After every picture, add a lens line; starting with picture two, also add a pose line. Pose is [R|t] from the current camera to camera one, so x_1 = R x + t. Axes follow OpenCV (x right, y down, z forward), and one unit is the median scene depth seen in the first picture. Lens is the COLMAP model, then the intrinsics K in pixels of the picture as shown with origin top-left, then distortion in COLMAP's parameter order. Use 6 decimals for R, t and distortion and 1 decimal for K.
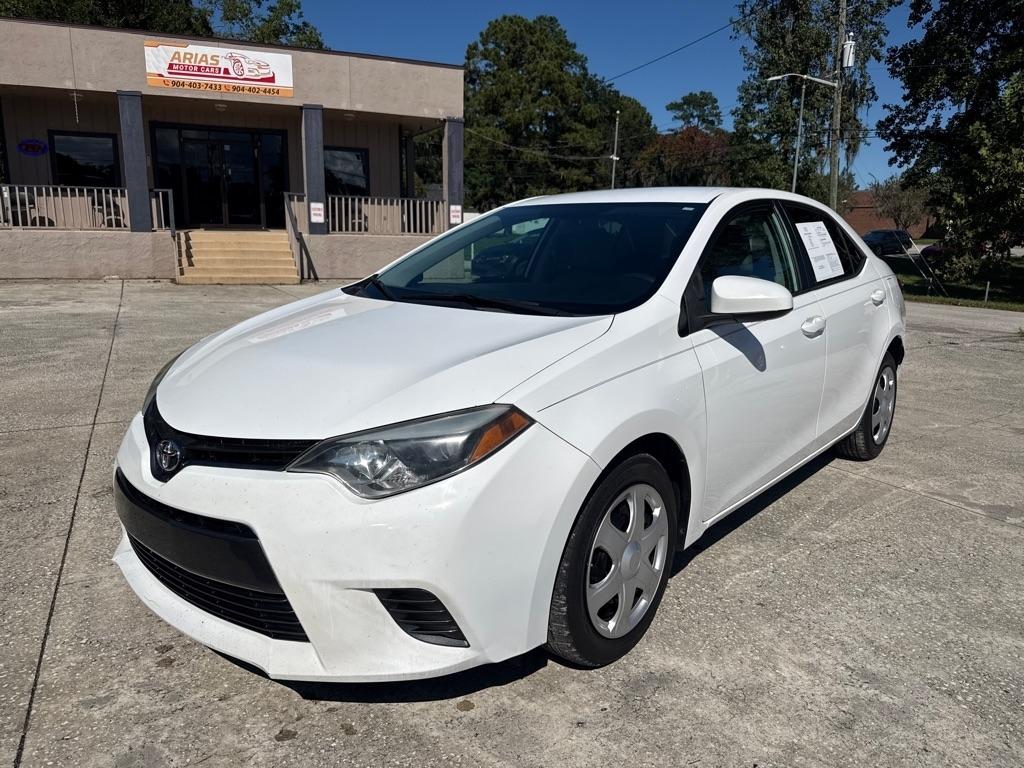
lens RADIAL K [[709.4, 0, 510.1], [0, 709.4, 382.8], [0, 0, 1]] dist [0.000054, -0.004476]
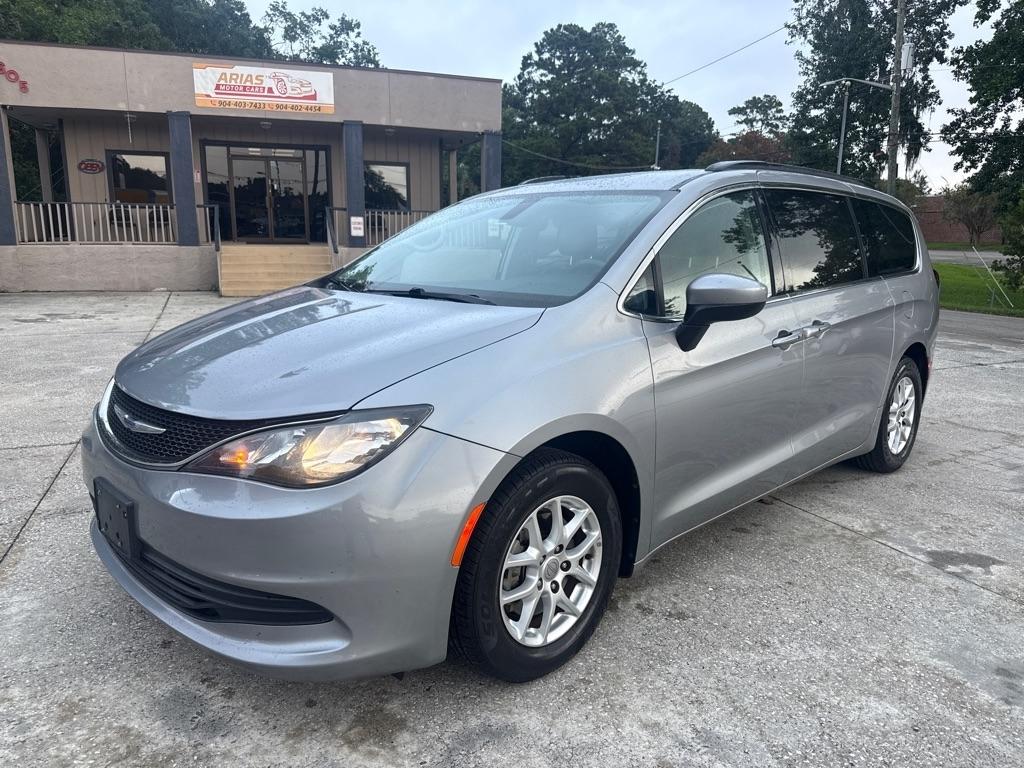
lens RADIAL K [[708.3, 0, 513.2], [0, 708.3, 385.3], [0, 0, 1]] dist [0.001917, -0.006186]
pose [[0.996821, 0.010953, -0.078912, 0.036955], [-0.011391, 0.999922, -0.005104, -0.007793], [0.078850, 0.005987, 0.996868, 0.000854]]
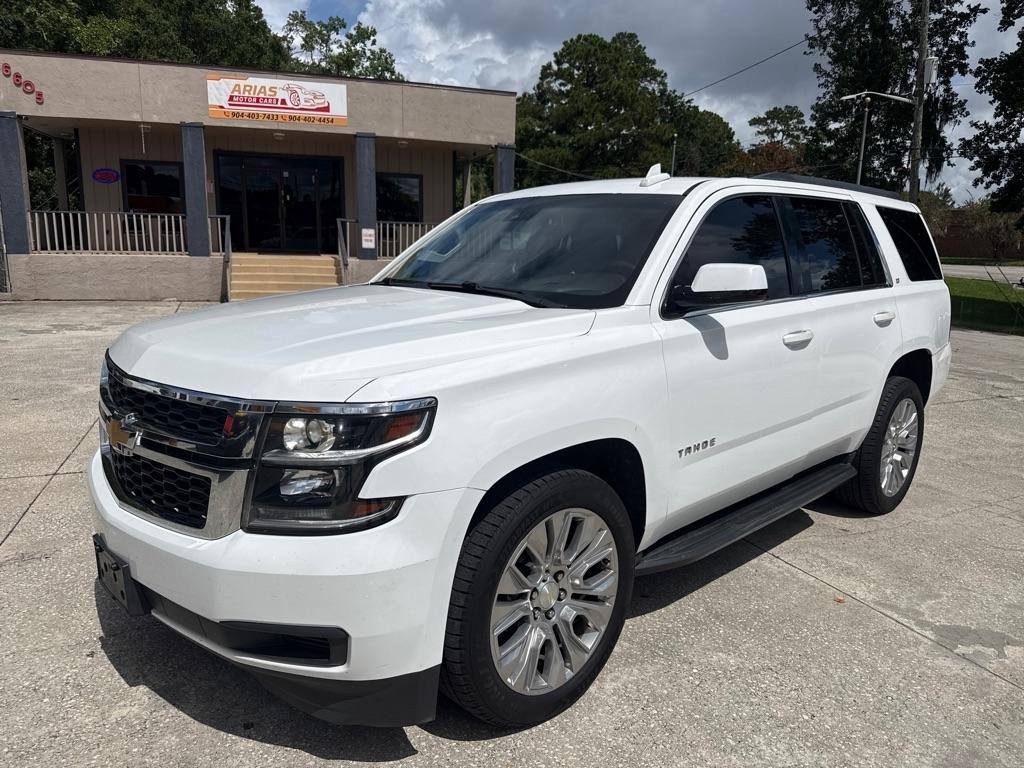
lens RADIAL K [[709.7, 0, 512.9], [0, 709.7, 383.4], [0, 0, 1]] dist [-0.001743, -0.004367]
pose [[0.994452, 0.026035, -0.101922, 0.045601], [-0.027947, 0.999458, -0.017379, -0.019681], [0.101415, 0.020131, 0.994641, 0.013302]]
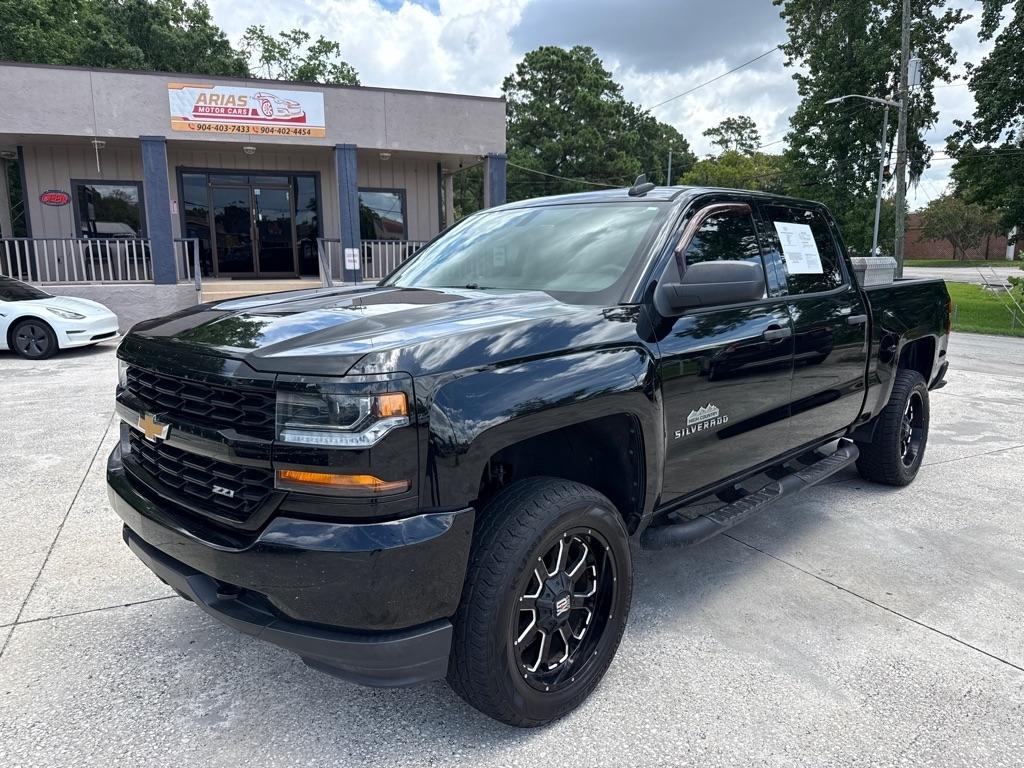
lens RADIAL K [[707.7, 0, 511.9], [0, 707.7, 388.6], [0, 0, 1]] dist [0.004031, -0.008184]
pose [[0.998647, -0.013244, -0.050296, -0.016880], [0.011722, 0.999468, -0.030444, -0.038971], [0.050672, 0.029813, 0.998270, 0.087352]]
